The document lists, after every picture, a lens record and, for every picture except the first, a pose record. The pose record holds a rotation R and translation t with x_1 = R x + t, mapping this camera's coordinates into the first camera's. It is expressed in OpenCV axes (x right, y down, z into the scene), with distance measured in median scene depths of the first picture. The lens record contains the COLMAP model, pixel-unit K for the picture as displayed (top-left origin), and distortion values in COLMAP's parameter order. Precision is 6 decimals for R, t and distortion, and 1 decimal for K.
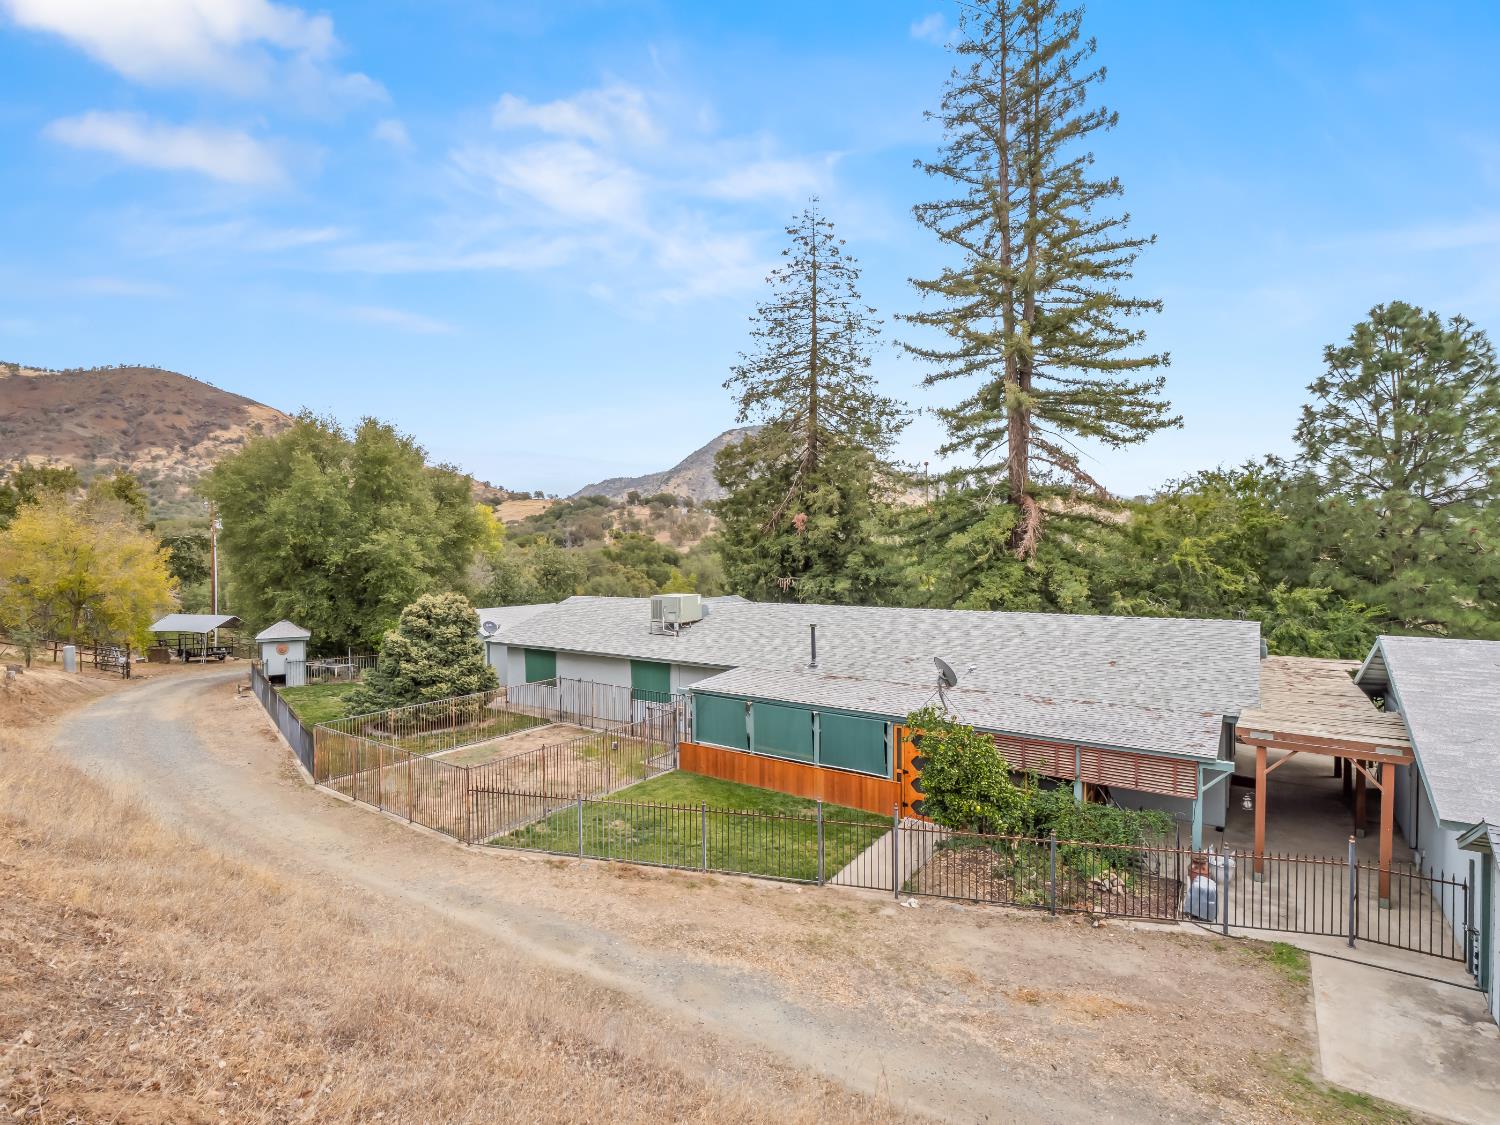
lens RADIAL K [[721.6, 0, 740.7], [0, 721.6, 565.3], [0, 0, 1]] dist [-0.008621, -0.004719]
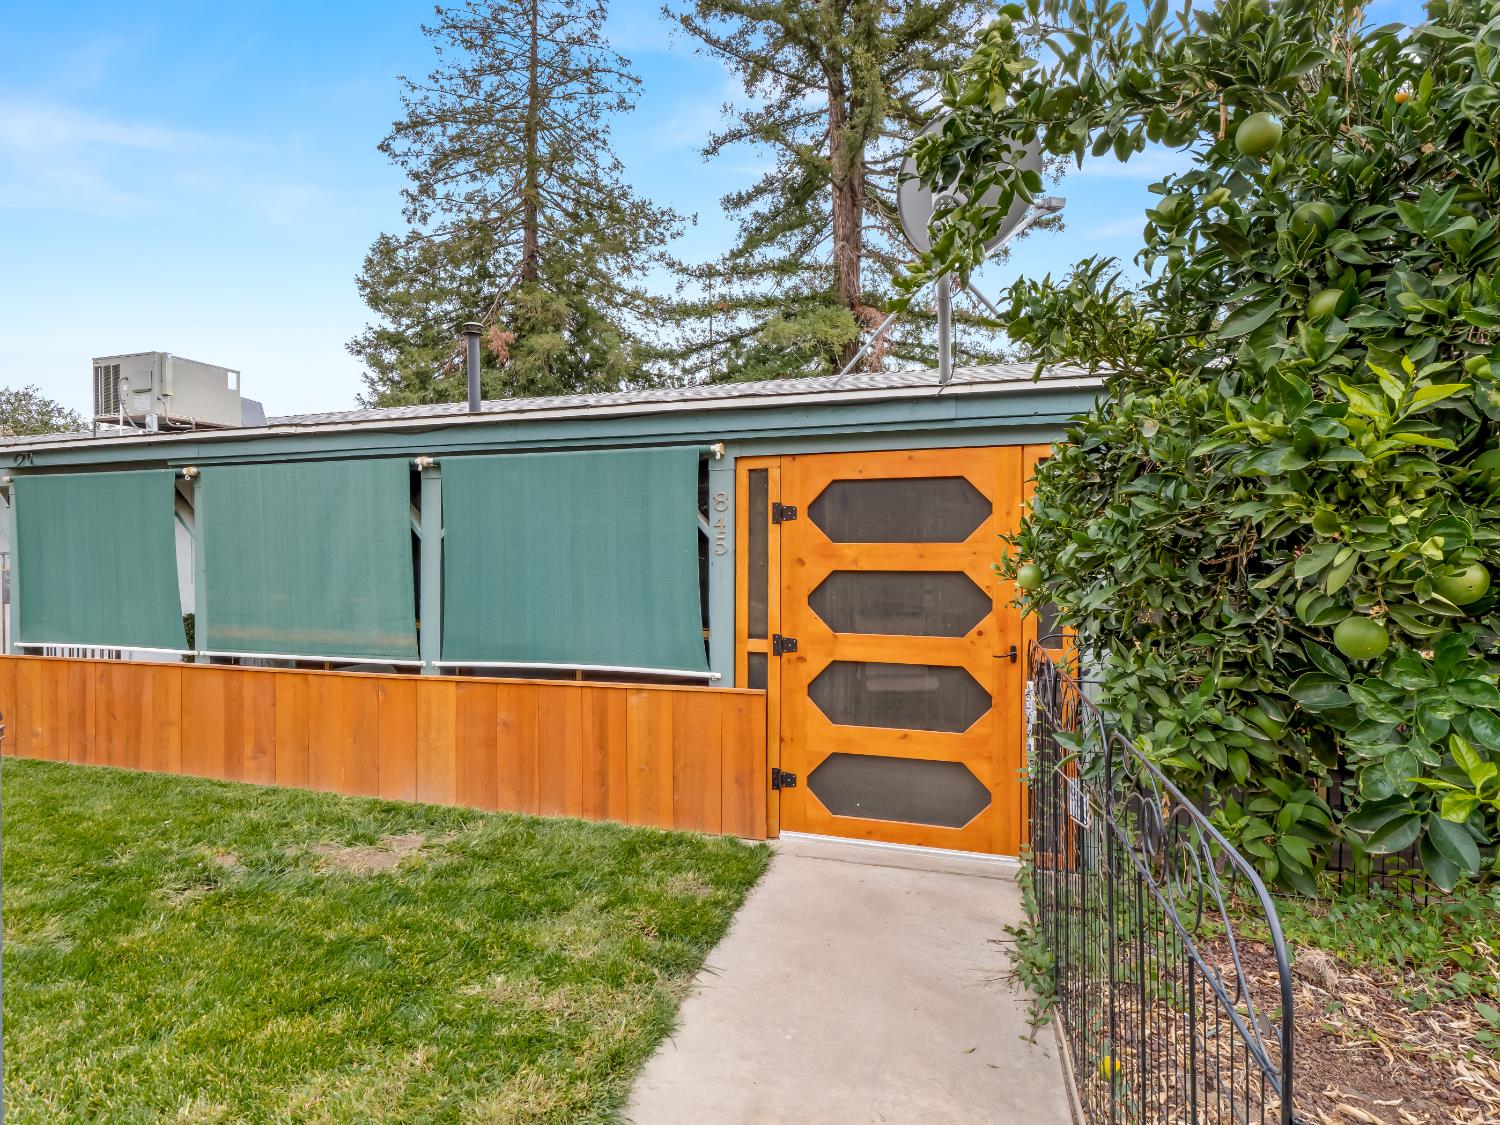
lens RADIAL K [[760.0, 0, 744.3], [0, 760.0, 547.3], [0, 0, 1]] dist [-0.005273, -0.002378]
pose [[0.939779, 0.003036, 0.341768, 0.111820], [-0.000044, 0.999962, -0.008764, 0.224428], [-0.341782, 0.008221, 0.939743, 0.668662]]
